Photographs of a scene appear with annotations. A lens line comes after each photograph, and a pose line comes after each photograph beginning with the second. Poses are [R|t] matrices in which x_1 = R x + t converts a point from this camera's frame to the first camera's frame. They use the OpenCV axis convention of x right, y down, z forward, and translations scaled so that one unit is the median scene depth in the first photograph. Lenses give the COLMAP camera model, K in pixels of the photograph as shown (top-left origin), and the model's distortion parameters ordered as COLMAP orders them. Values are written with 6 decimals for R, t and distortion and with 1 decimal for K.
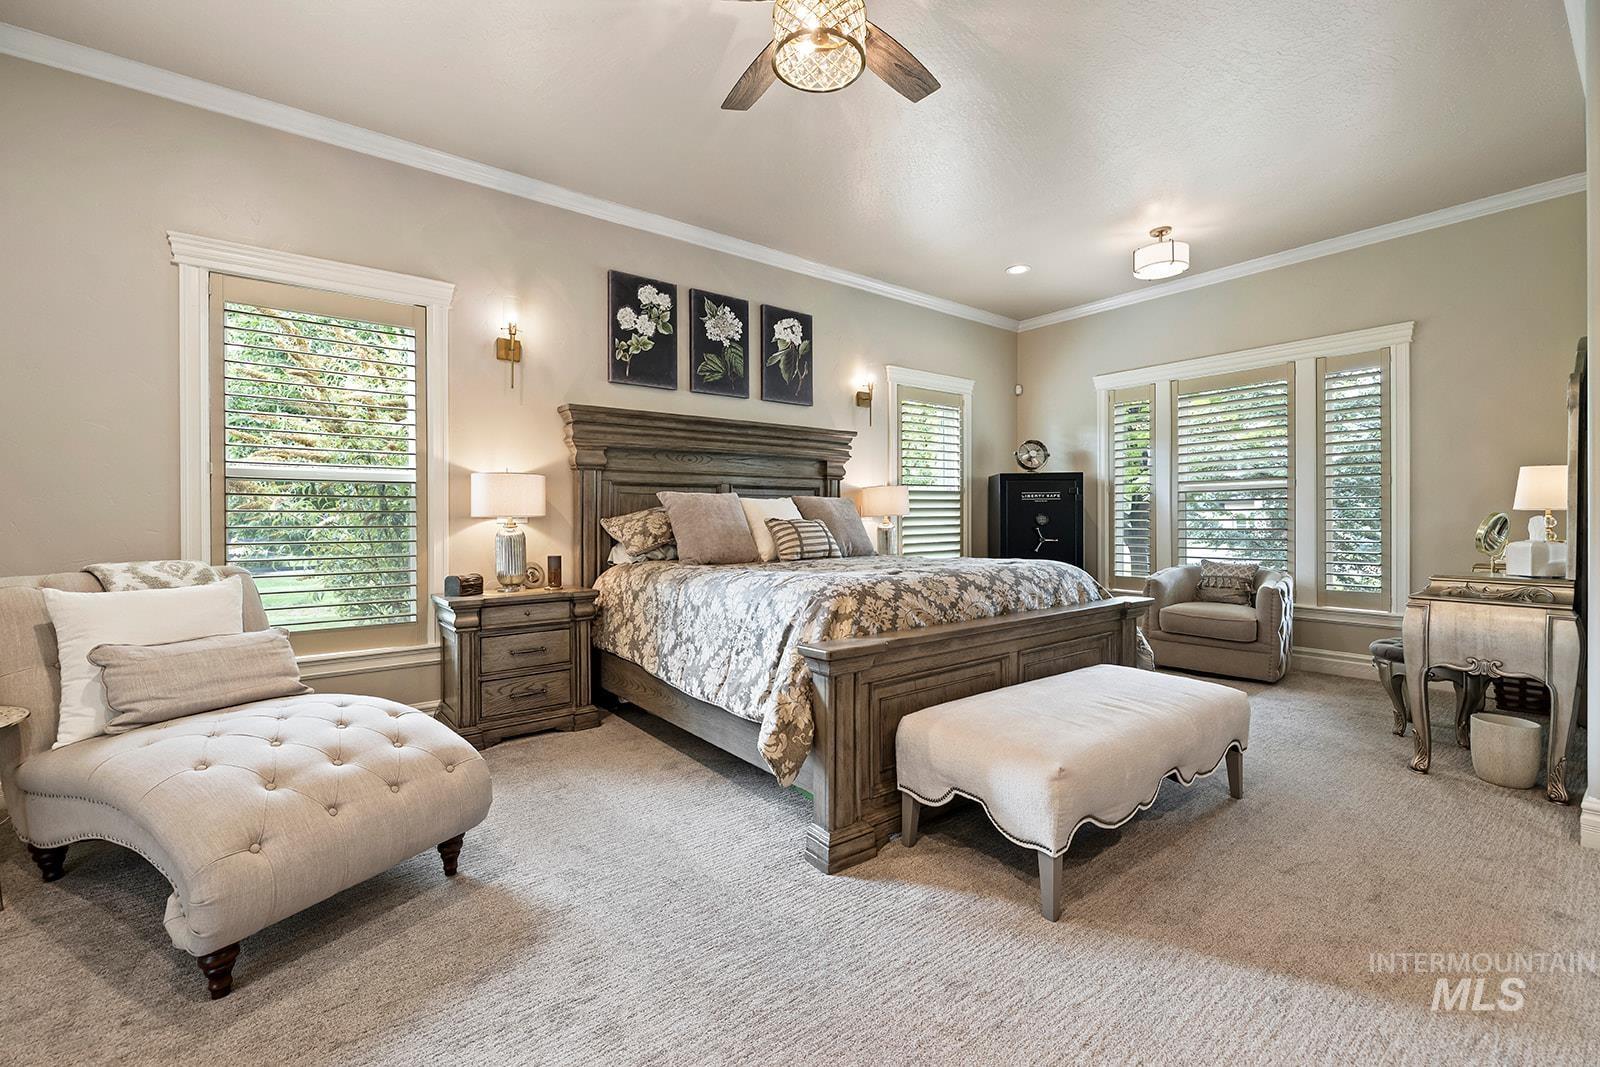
lens RADIAL K [[671.2, 0, 798.2], [0, 671.2, 526.5], [0, 0, 1]] dist [0.002054, -0.000252]
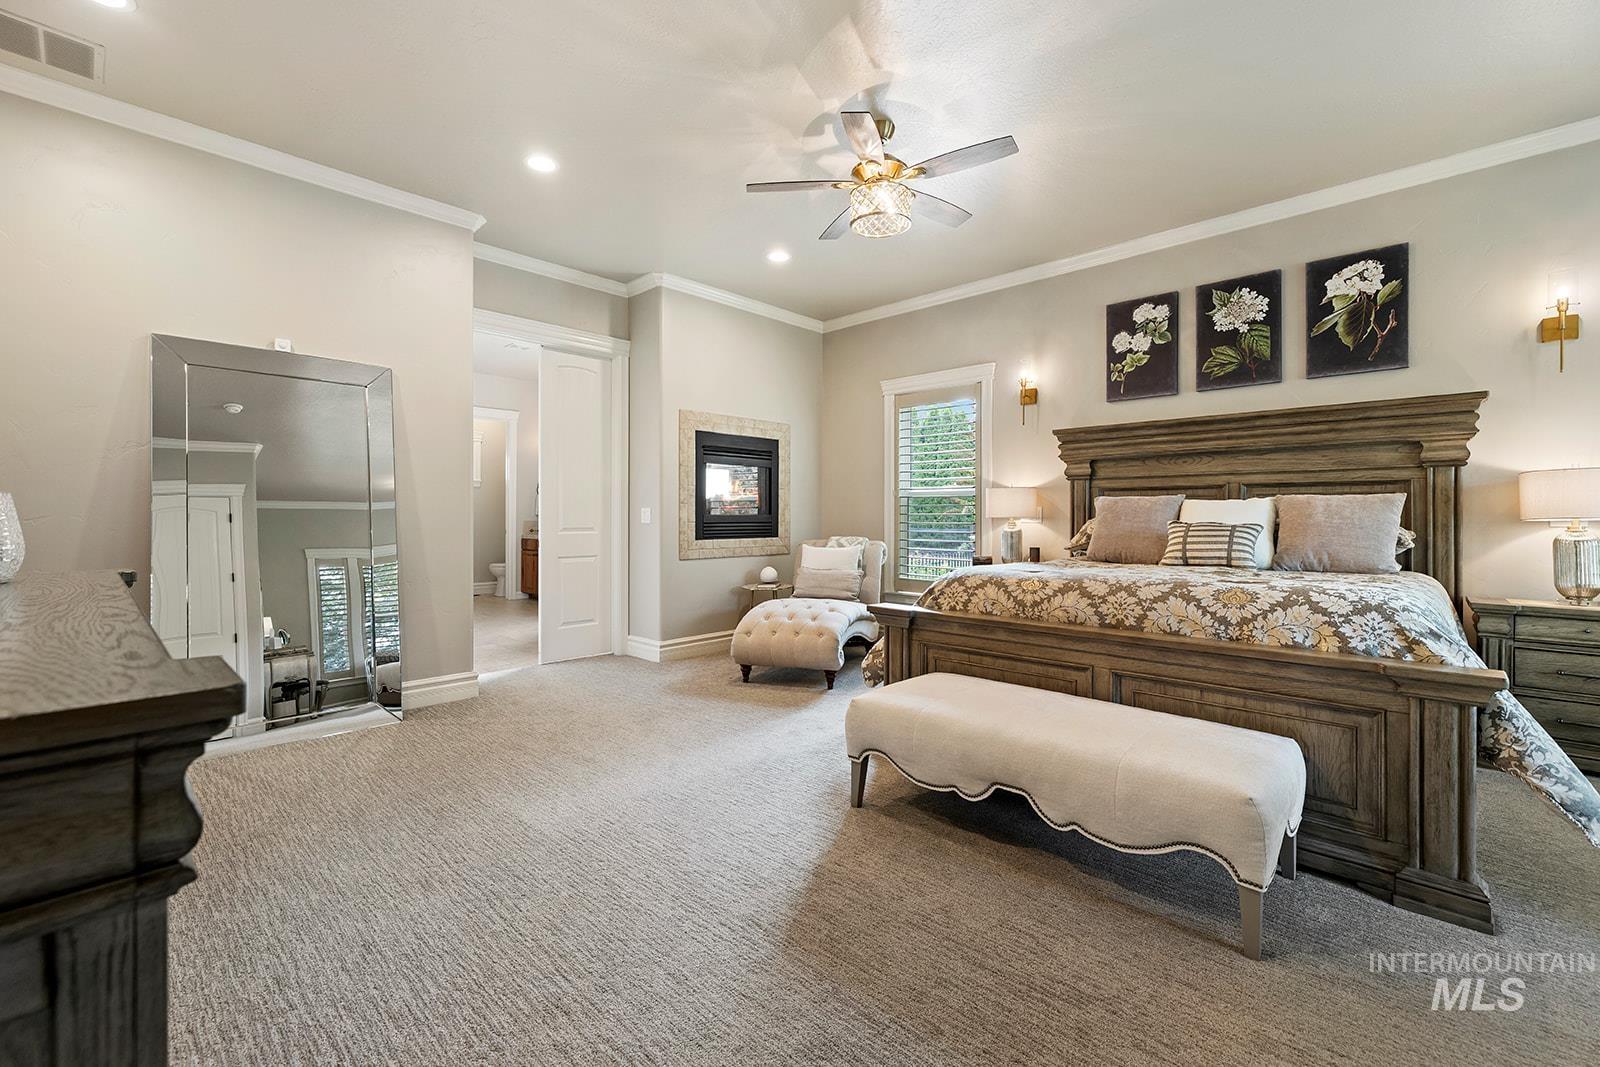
lens RADIAL K [[671.2, 0, 798.2], [0, 671.2, 526.5], [0, 0, 1]] dist [0.002054, -0.000252]
pose [[0.162197, 0.016883, -0.986614, 0.753717], [-0.016714, 0.999757, 0.014360, -0.008520], [0.986617, 0.014161, 0.162440, 0.281479]]
